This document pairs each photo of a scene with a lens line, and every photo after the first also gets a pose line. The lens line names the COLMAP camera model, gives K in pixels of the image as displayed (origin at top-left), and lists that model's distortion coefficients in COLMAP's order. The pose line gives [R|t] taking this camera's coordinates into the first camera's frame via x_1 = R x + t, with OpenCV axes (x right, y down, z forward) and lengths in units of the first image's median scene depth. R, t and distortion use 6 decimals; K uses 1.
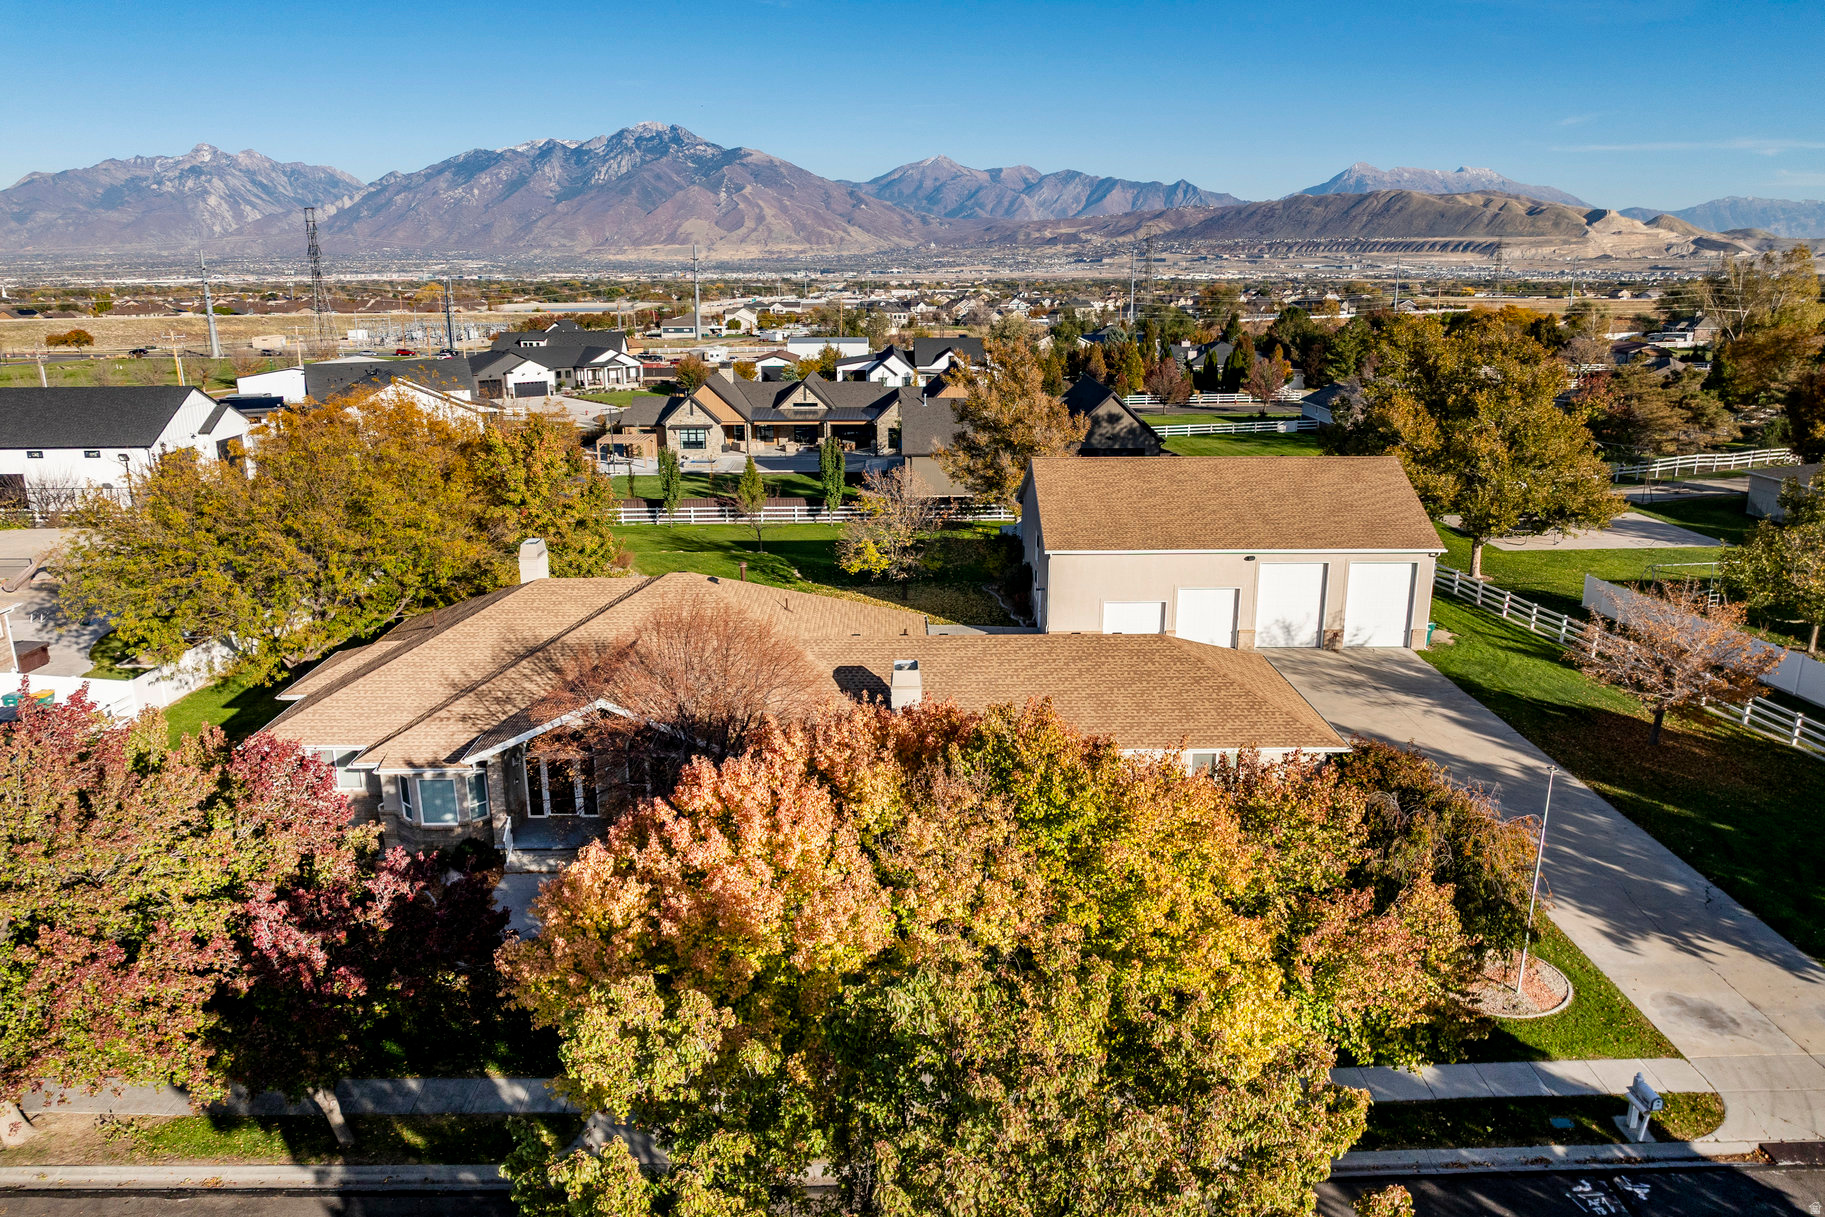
lens RADIAL K [[1320.5, 0, 913.2], [0, 1320.5, 670.0], [0, 0, 1]] dist [-0.041282, 0.001853]
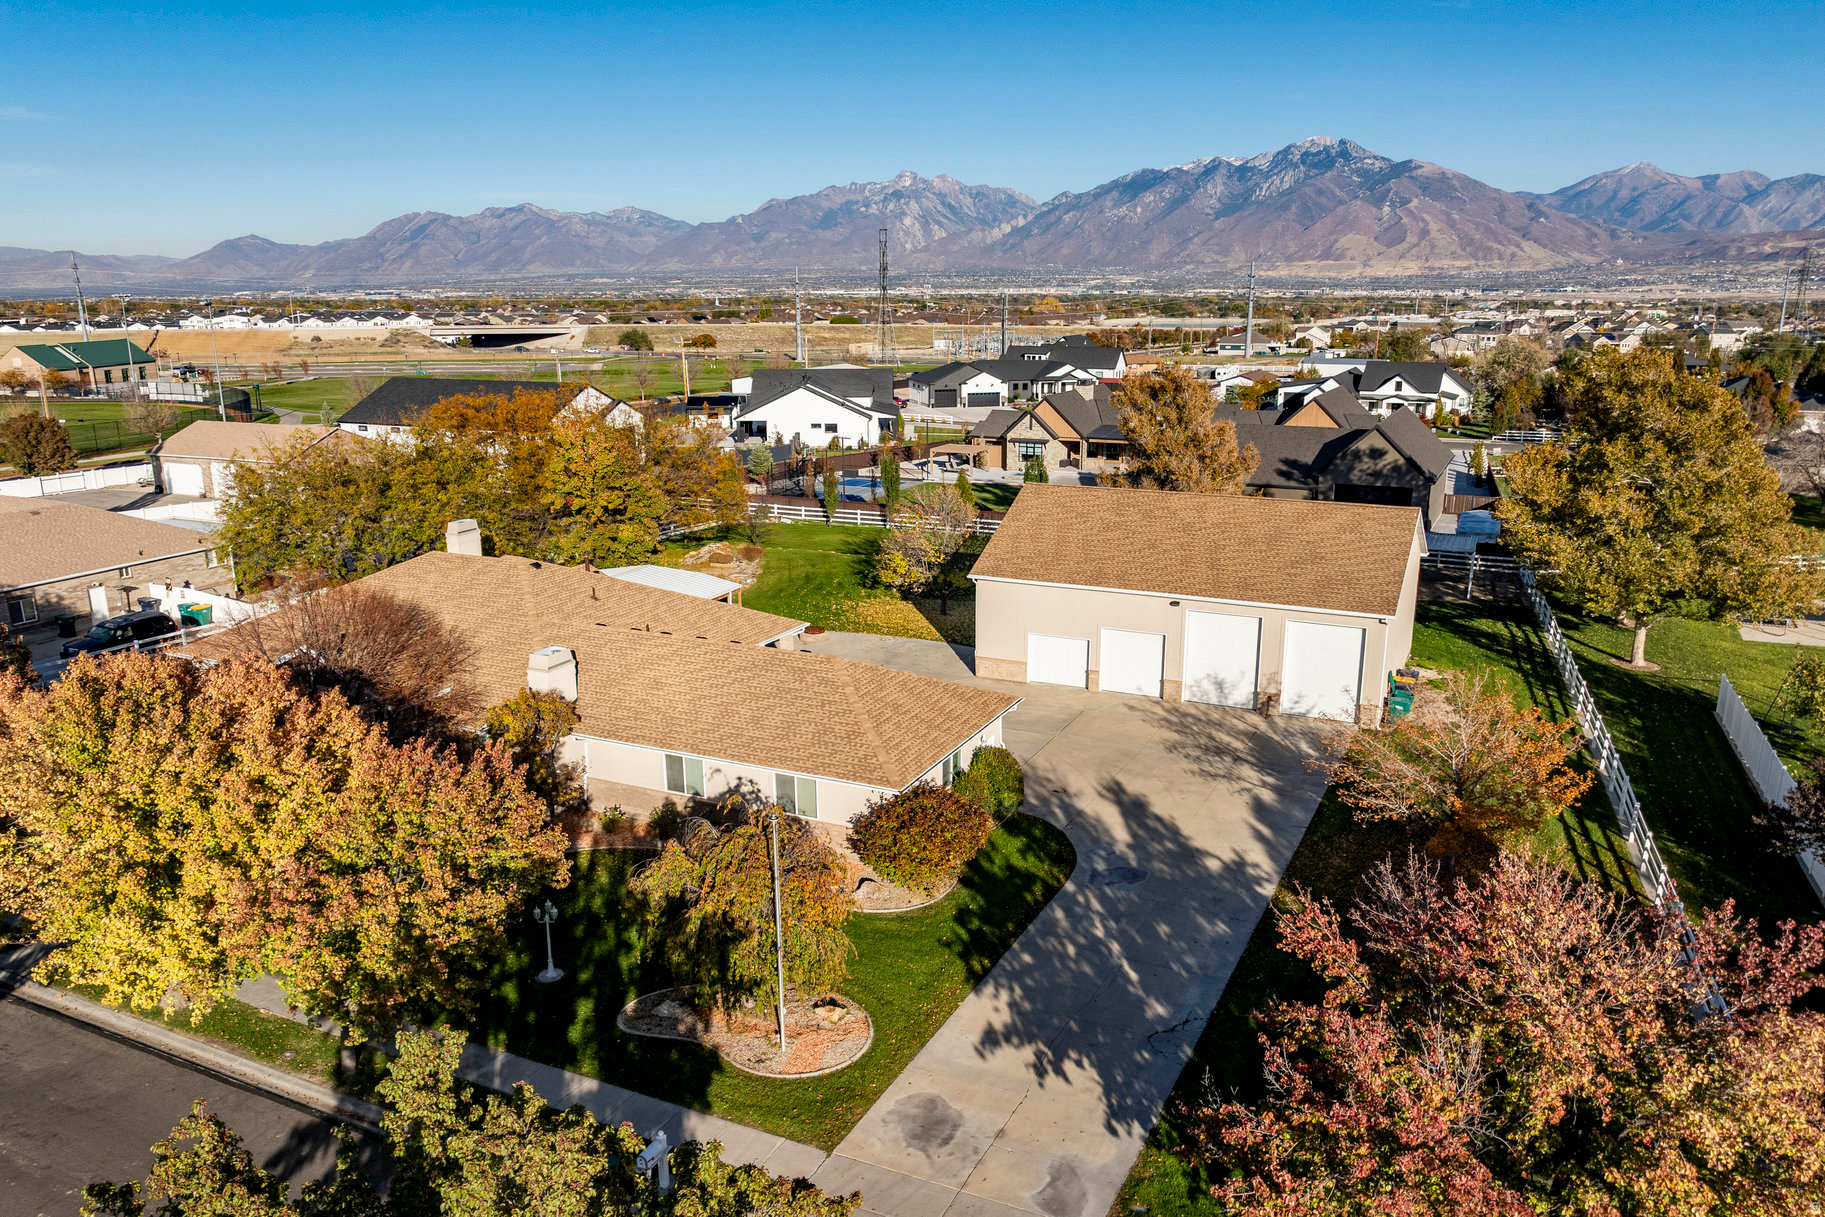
lens RADIAL K [[1323.6, 0, 917.1], [0, 1323.6, 660.5], [0, 0, 1]] dist [-0.048747, 0.014464]
pose [[0.893682, 0.118800, -0.432689, 0.007327], [-0.126656, 0.991889, 0.010737, -0.000448], [0.430455, 0.045208, 0.901479, 0.001158]]
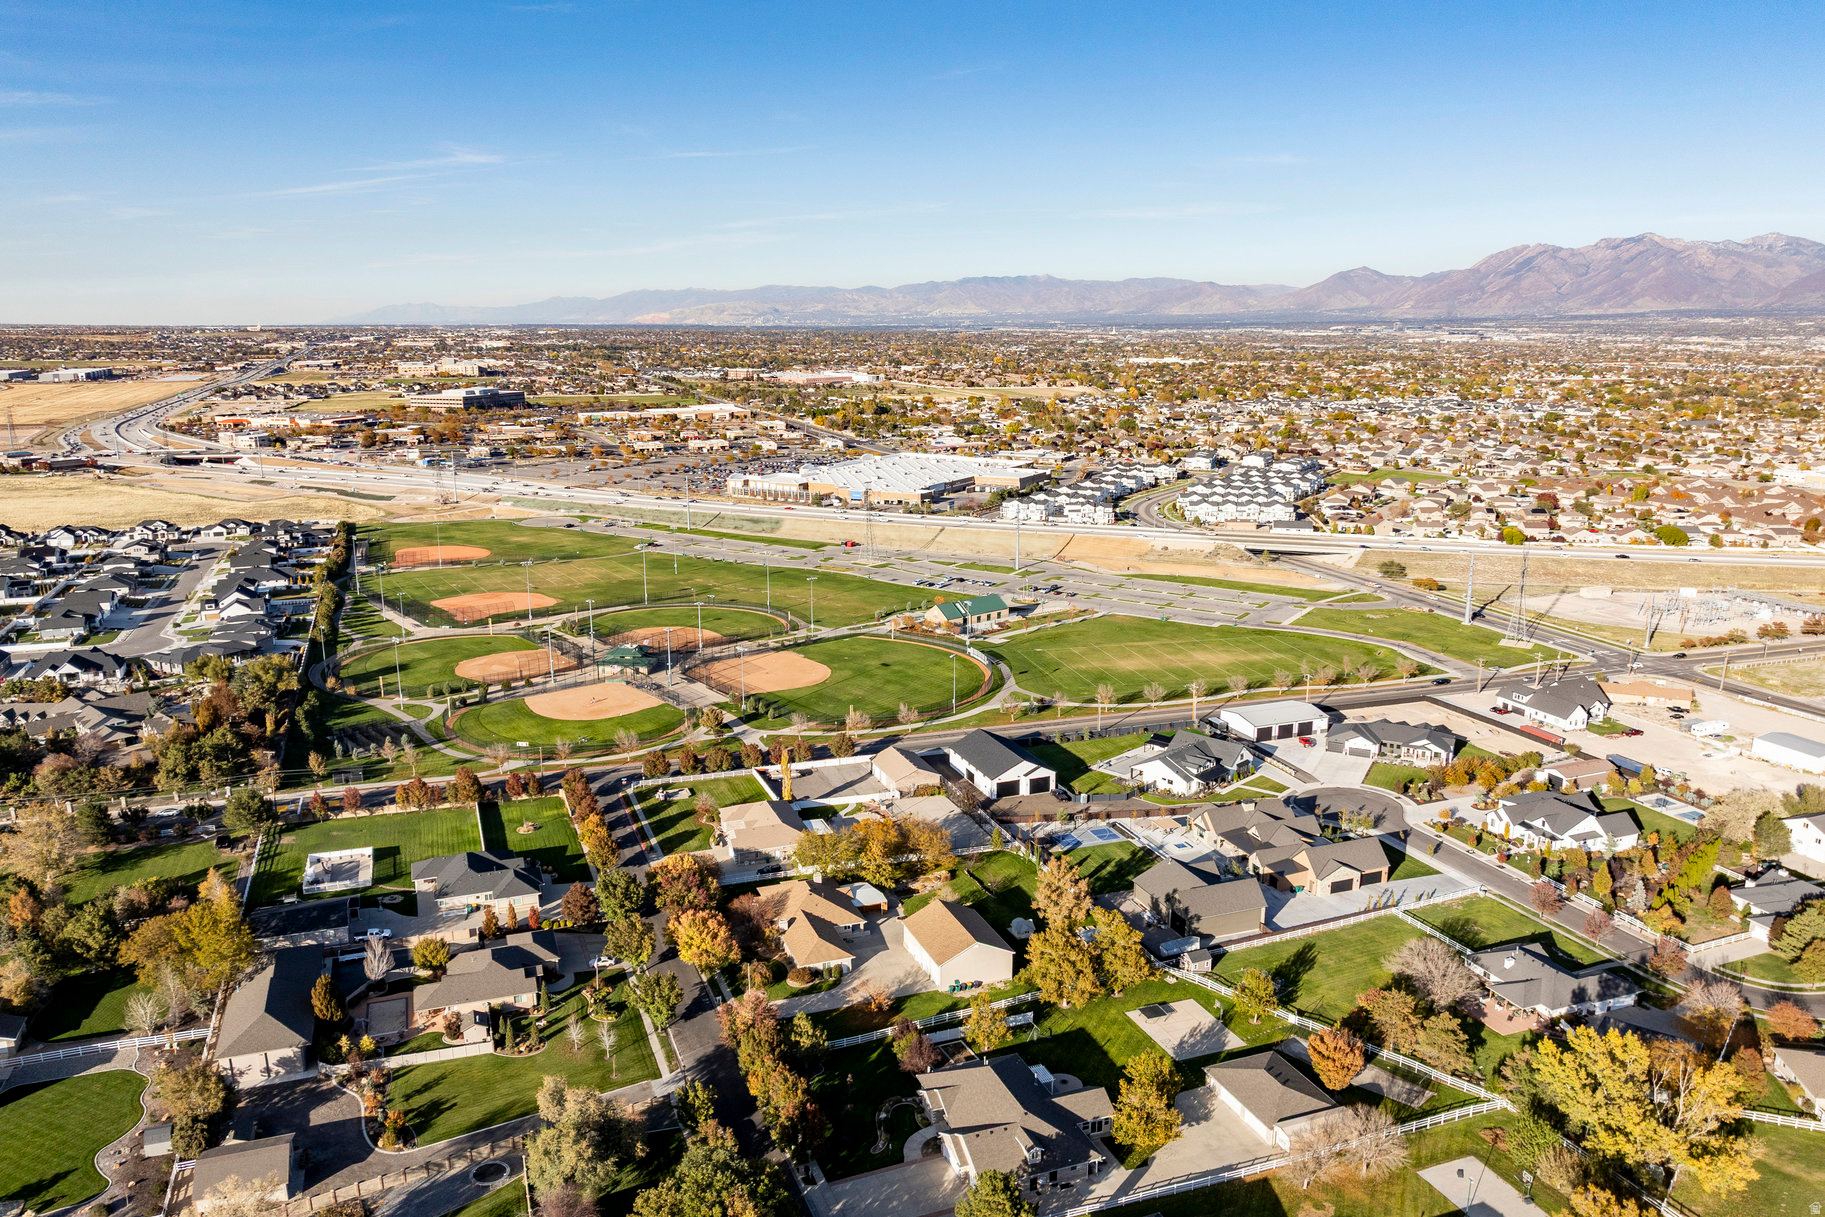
lens RADIAL K [[1323.6, 0, 917.1], [0, 1323.6, 660.5], [0, 0, 1]] dist [-0.048747, 0.014464]
pose [[0.327444, 0.237263, -0.914597, 0.051999], [-0.271809, 0.950697, 0.149315, -0.021031], [0.904931, 0.199703, 0.375790, -0.009031]]
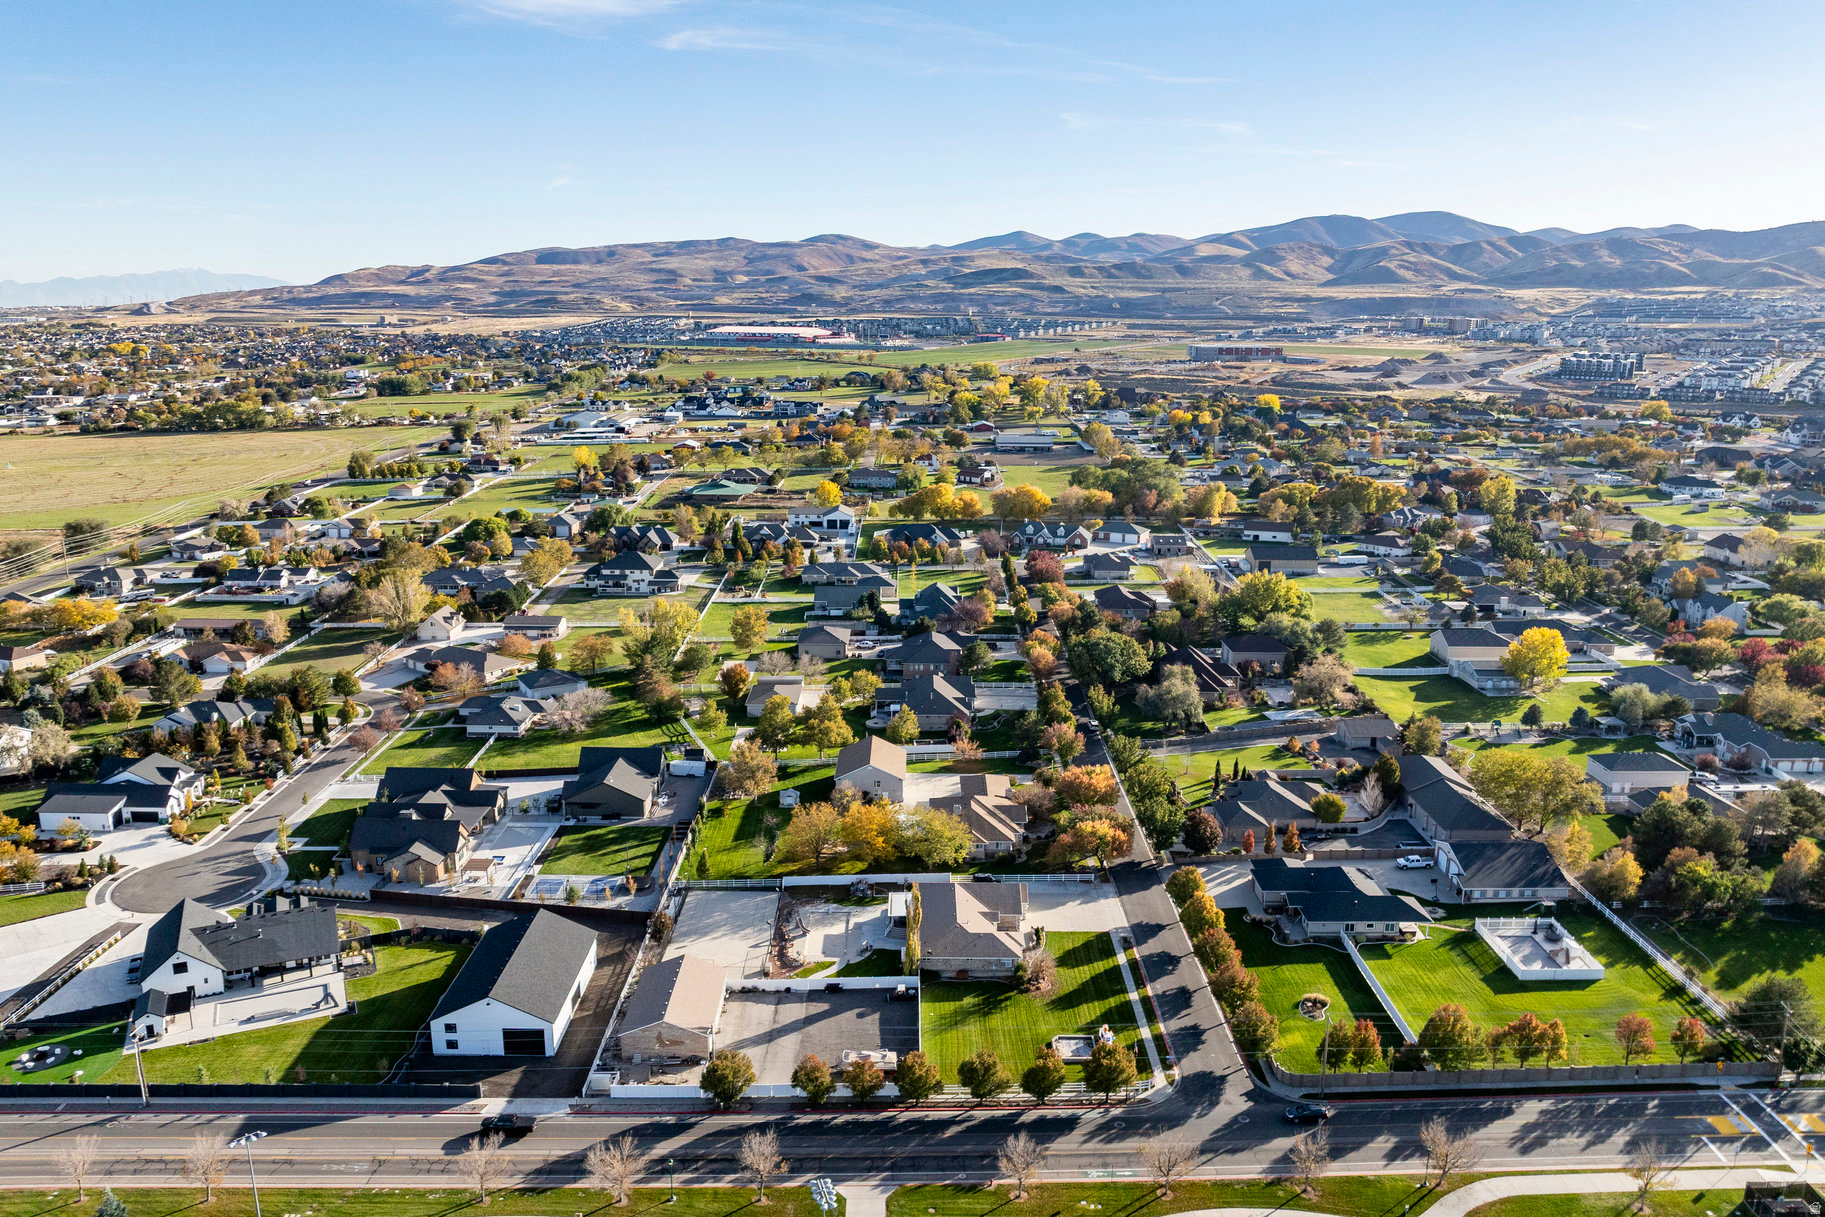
lens RADIAL K [[1323.6, 0, 917.1], [0, 1323.6, 660.5], [0, 0, 1]] dist [-0.048747, 0.014464]
pose [[0.025676, -0.258386, 0.965700, -0.058684], [0.285792, 0.927598, 0.240593, -0.021849], [-0.957947, 0.269812, 0.097662, 0.006029]]
